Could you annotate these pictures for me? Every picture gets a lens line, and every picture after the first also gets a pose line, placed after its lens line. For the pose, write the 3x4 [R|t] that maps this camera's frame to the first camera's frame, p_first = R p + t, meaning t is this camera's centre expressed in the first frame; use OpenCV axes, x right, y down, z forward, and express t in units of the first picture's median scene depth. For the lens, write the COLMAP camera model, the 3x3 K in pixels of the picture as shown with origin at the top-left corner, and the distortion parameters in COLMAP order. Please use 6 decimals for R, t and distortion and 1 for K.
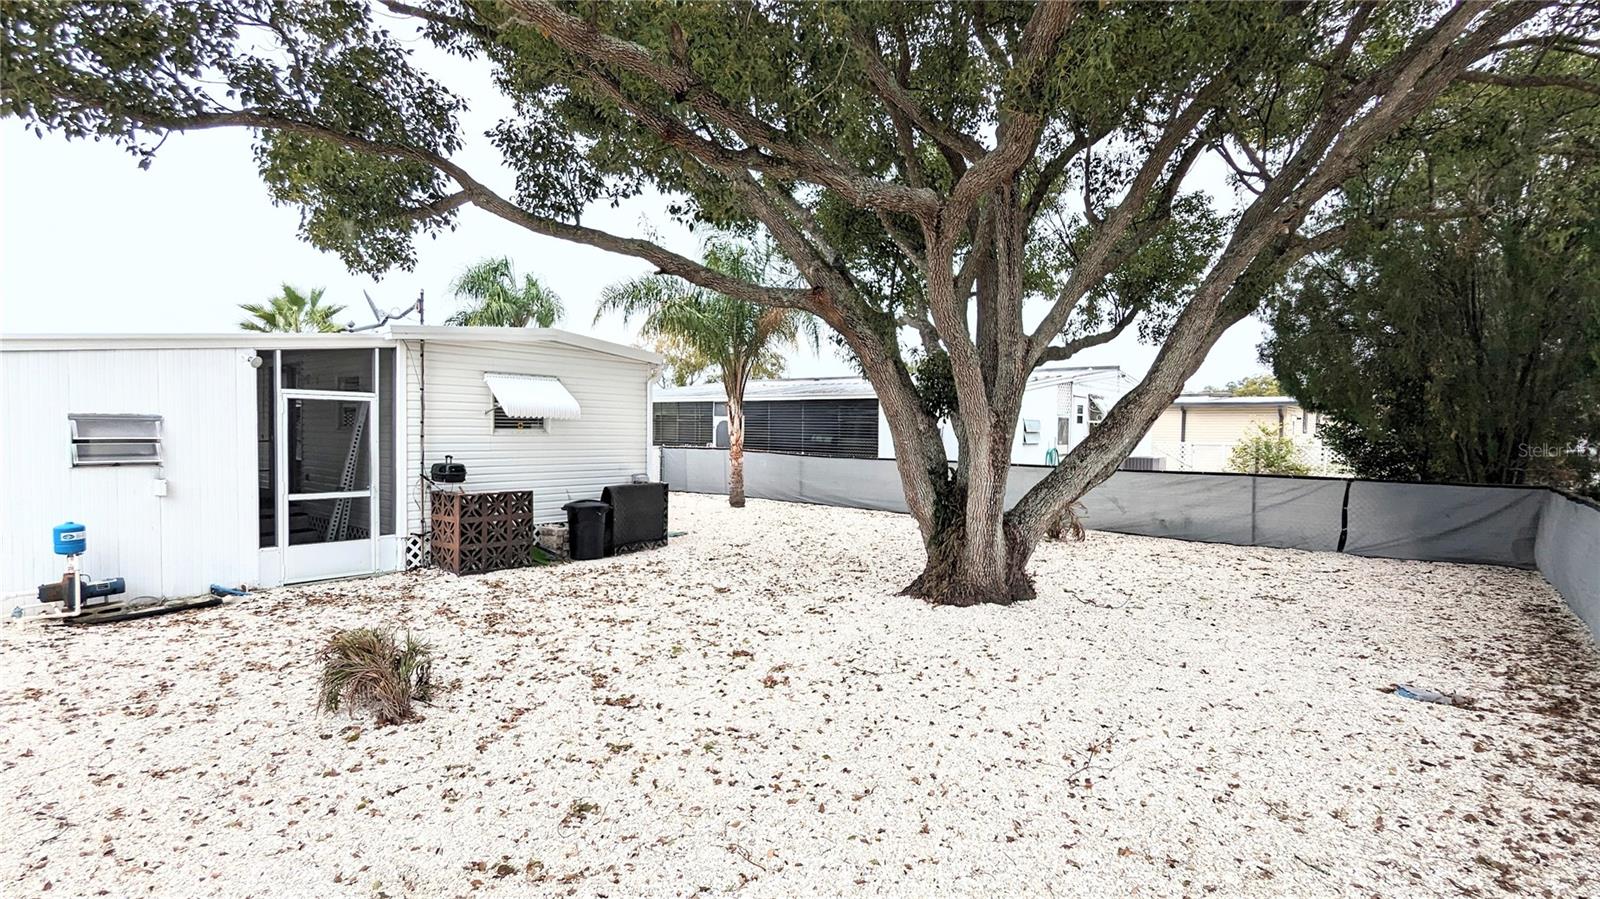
lens RADIAL K [[756.2, 0, 801.7], [0, 756.2, 452.7], [0, 0, 1]] dist [-0.002697, 0.002746]
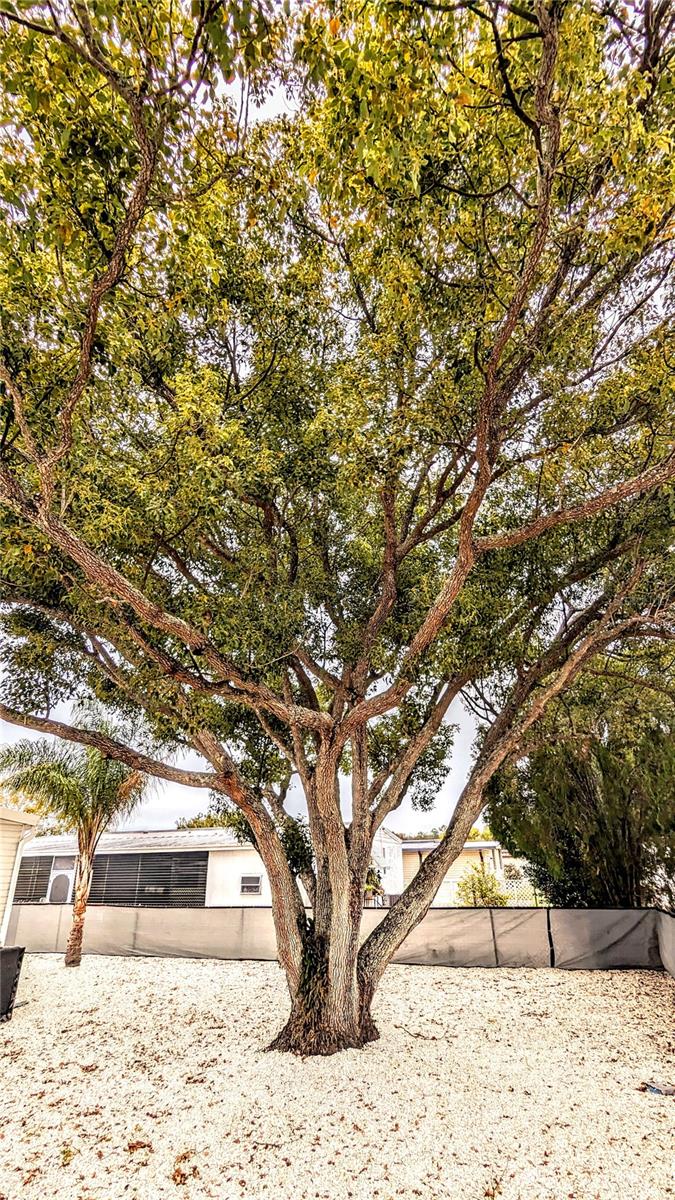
lens RADIAL K [[567.1, 0, 335.2], [0, 567.1, 598.6], [0, 0, 1]] dist [-0.002697, 0.002746]
pose [[0.932866, 0.128766, 0.336422, -0.159813], [0.040360, 0.890685, -0.452825, -0.026785], [-0.357955, 0.436003, 0.825693, -0.031225]]
